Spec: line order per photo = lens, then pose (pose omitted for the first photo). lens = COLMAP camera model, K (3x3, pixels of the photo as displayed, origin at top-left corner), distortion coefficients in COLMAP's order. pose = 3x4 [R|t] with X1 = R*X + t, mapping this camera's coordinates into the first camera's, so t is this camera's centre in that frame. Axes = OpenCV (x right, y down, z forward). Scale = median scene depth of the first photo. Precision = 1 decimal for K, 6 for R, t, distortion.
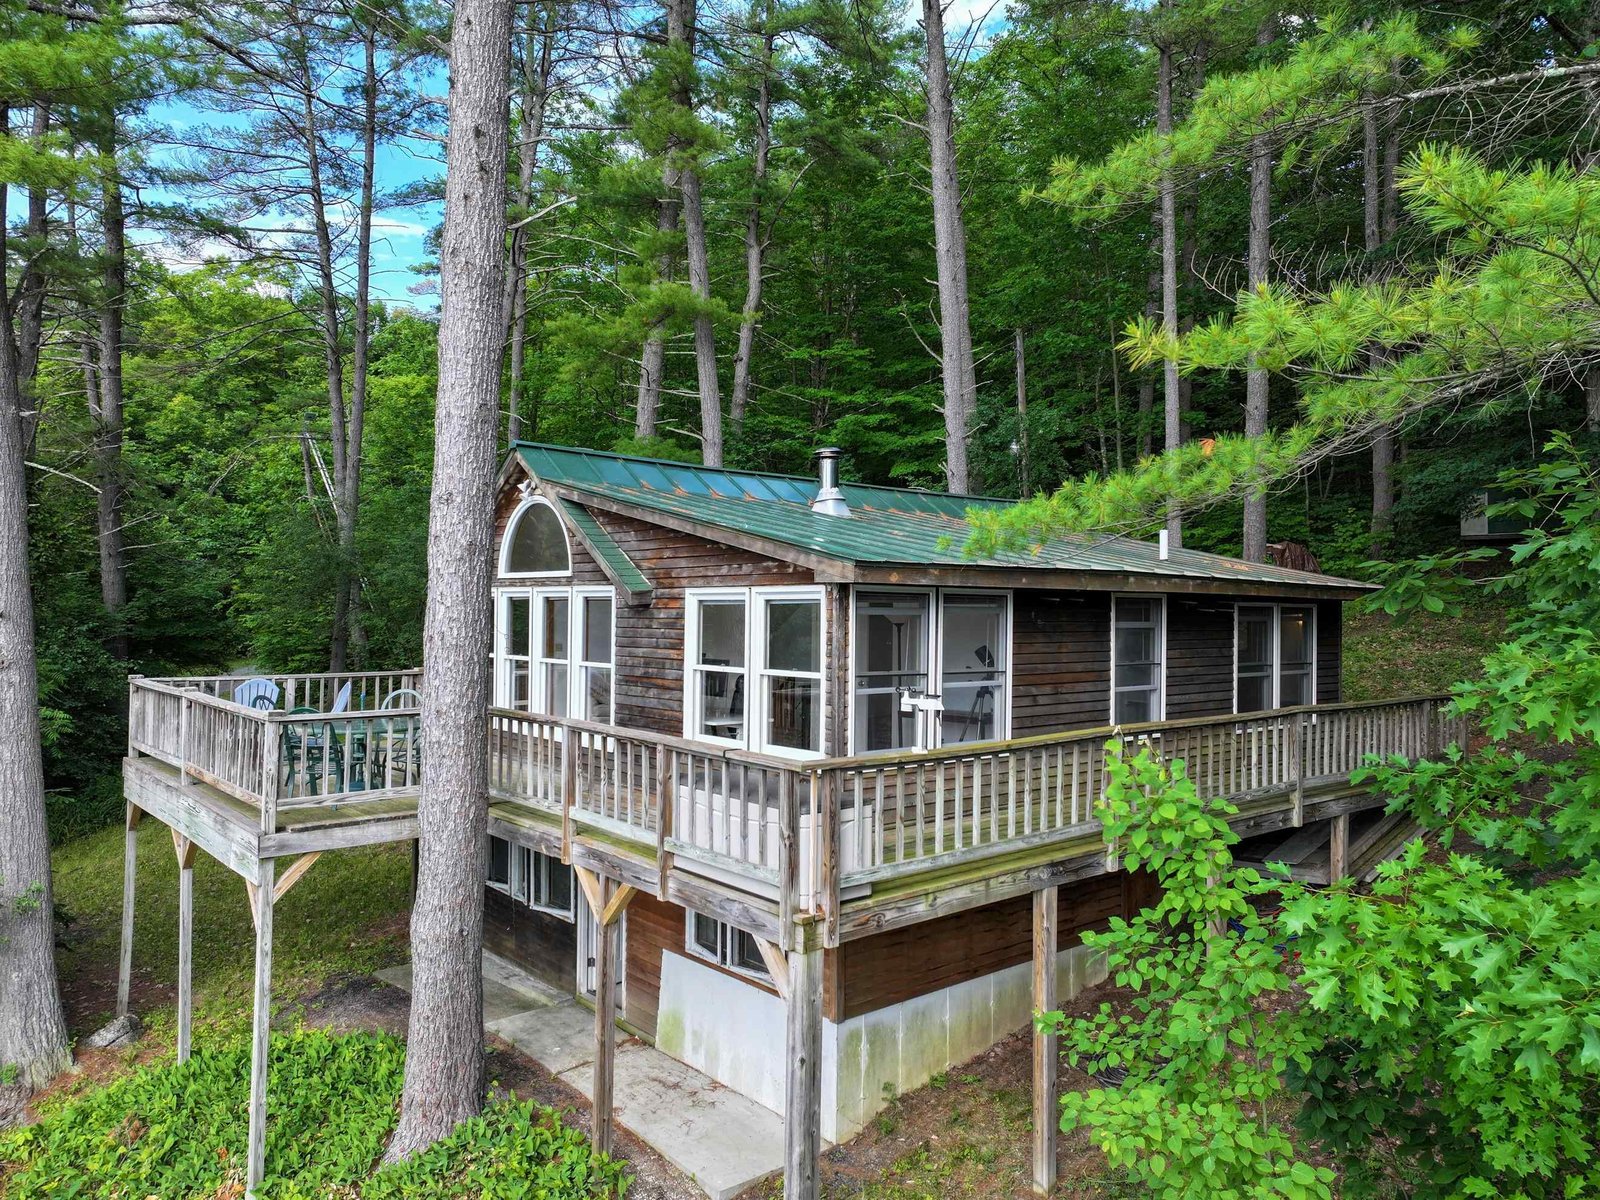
lens RADIAL K [[1128.7, 0, 801.8], [0, 1128.7, 602.0], [0, 0, 1]] dist [-0.003736, 0.017510]
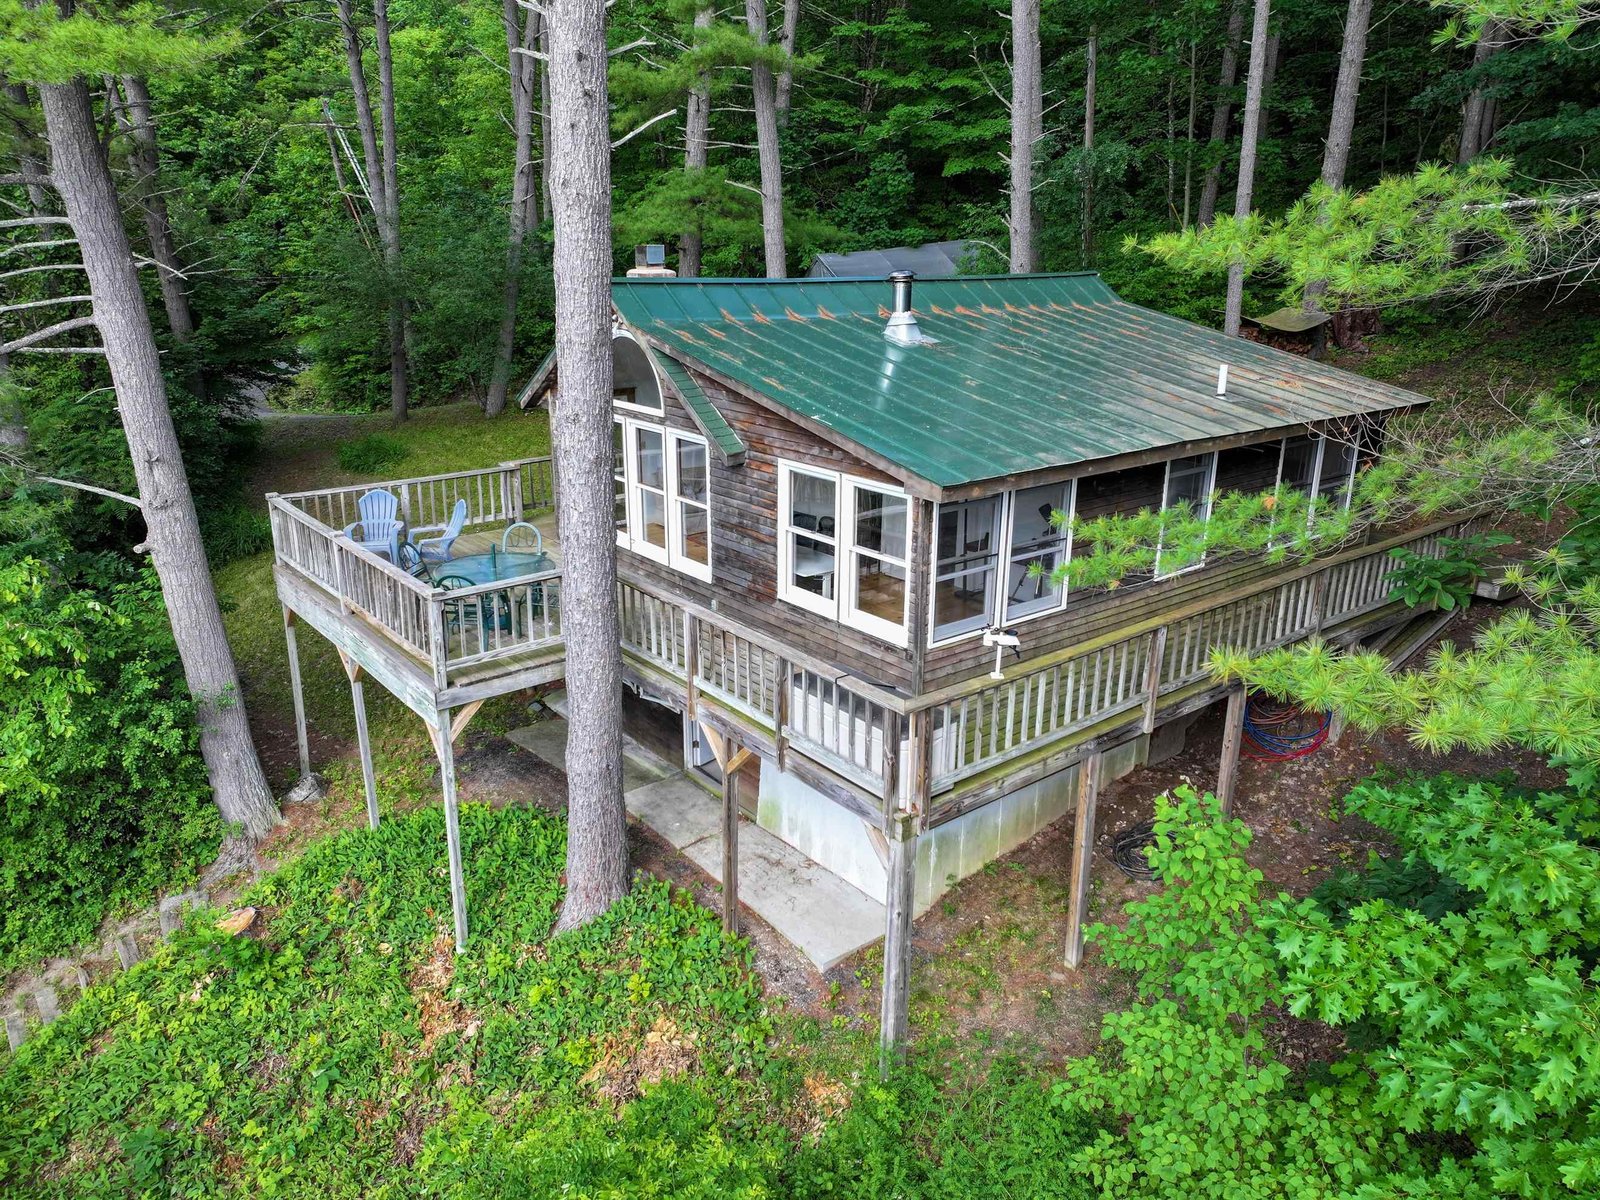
lens RADIAL K [[1128.7, 0, 798.3], [0, 1128.7, 595.9], [0, 0, 1]] dist [-0.003736, 0.017510]
pose [[0.999627, 0.004191, -0.026974, -0.058406], [0.004587, 0.948308, 0.317319, -0.255092], [0.026909, -0.317325, 0.947935, -0.091068]]
